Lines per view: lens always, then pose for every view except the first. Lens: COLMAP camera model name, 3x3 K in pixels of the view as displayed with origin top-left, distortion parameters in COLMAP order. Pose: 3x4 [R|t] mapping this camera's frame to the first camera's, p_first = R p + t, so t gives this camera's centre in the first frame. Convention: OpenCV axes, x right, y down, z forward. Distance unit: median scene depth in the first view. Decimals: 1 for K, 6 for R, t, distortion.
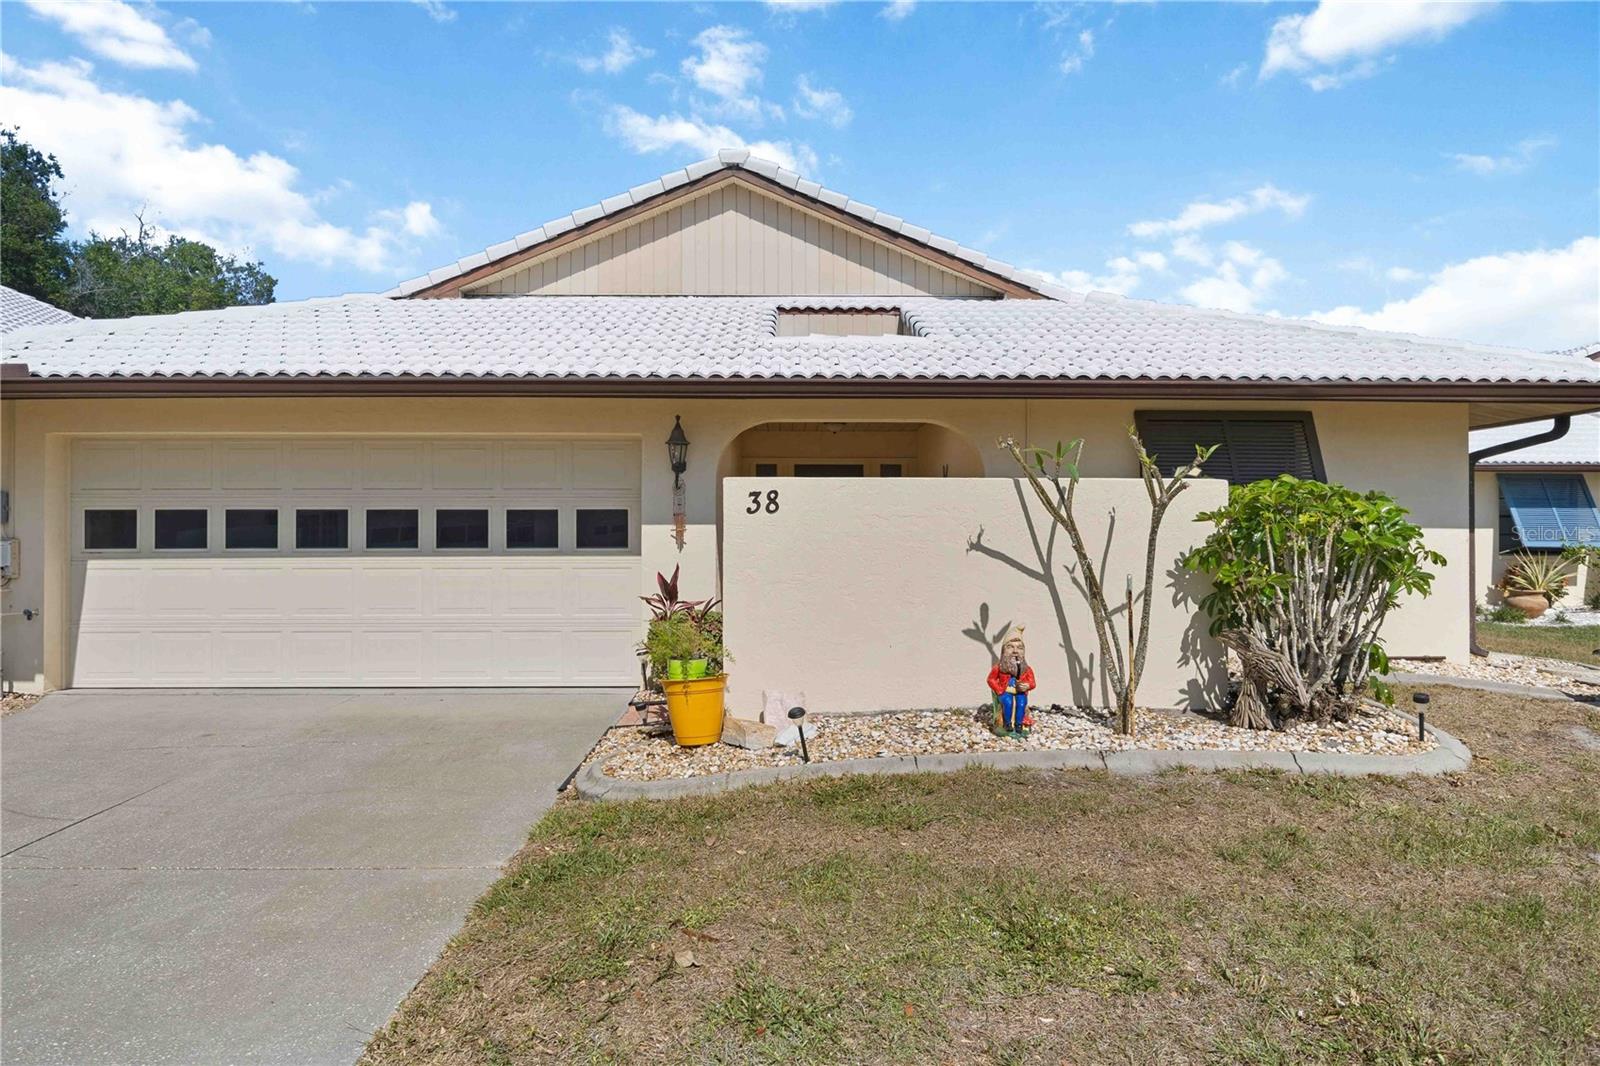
lens RADIAL K [[959.2, 0, 800.0], [0, 959.2, 533.0], [0, 0, 1]] dist [-0.004149, -0.002166]
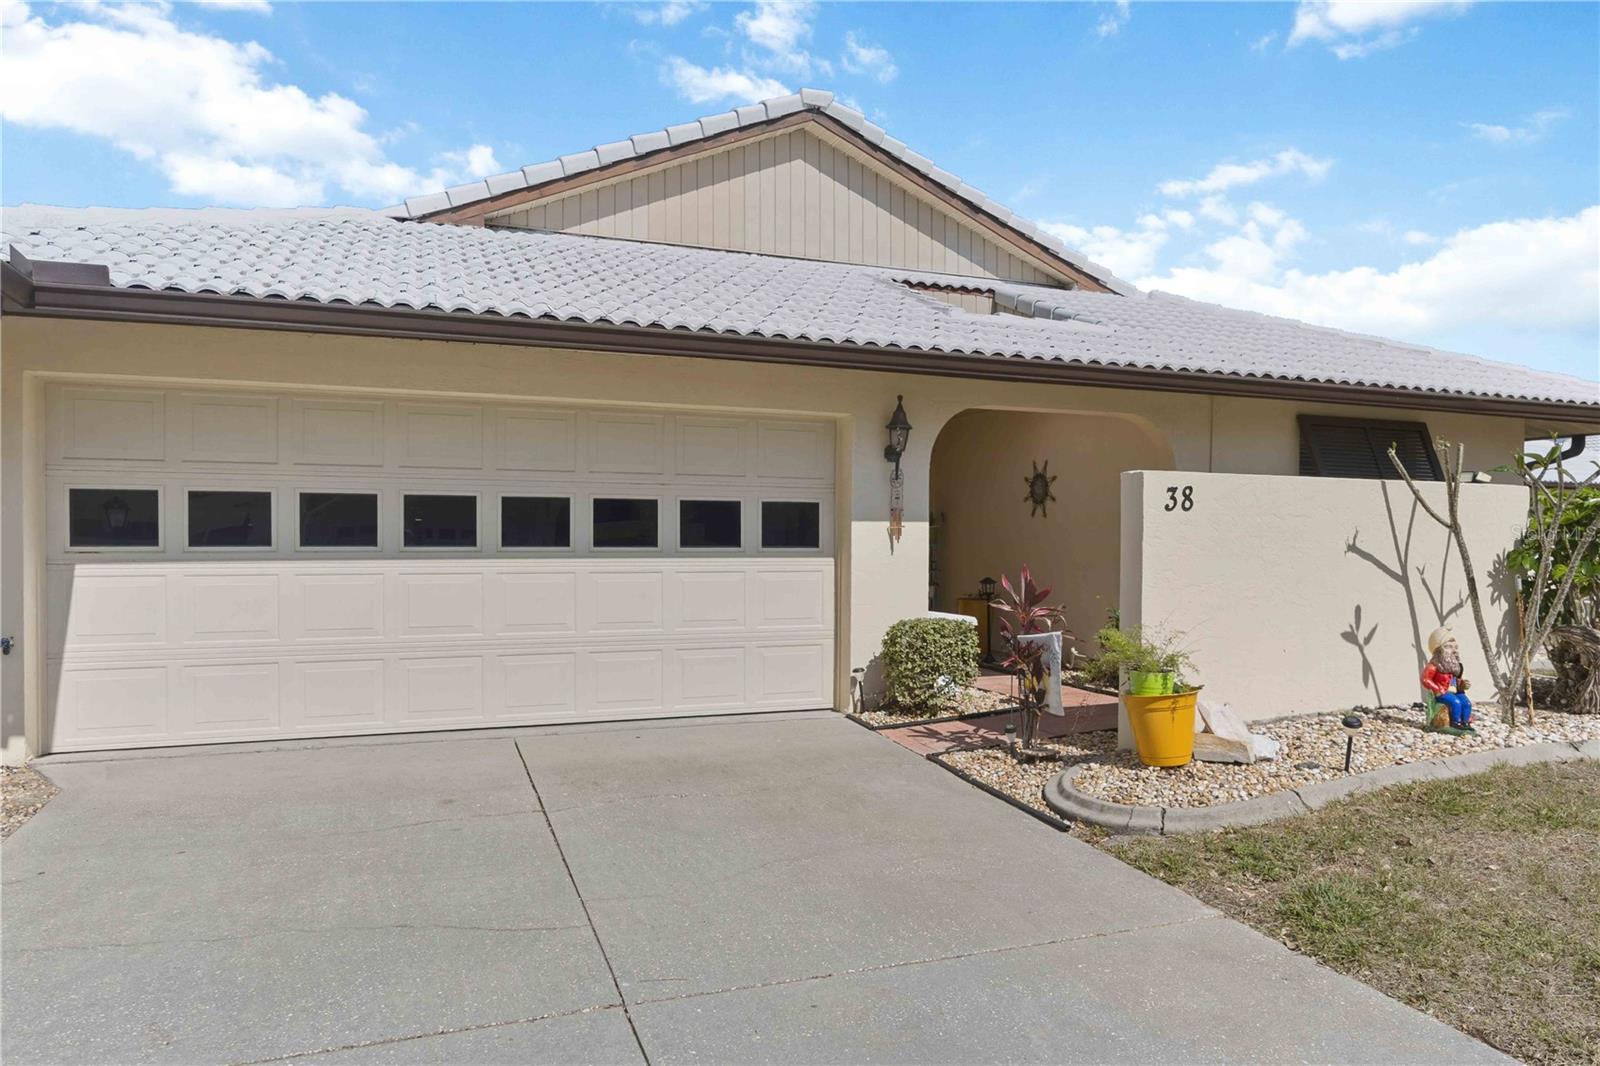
lens RADIAL K [[1051.2, 0, 809.1], [0, 1051.2, 556.4], [0, 0, 1]] dist [-0.002053, 0.000058]
pose [[0.939971, 0.000570, 0.341255, -0.509108], [-0.008515, 0.999726, 0.021786, 0.002962], [-0.341149, -0.023384, 0.939718, 0.123478]]
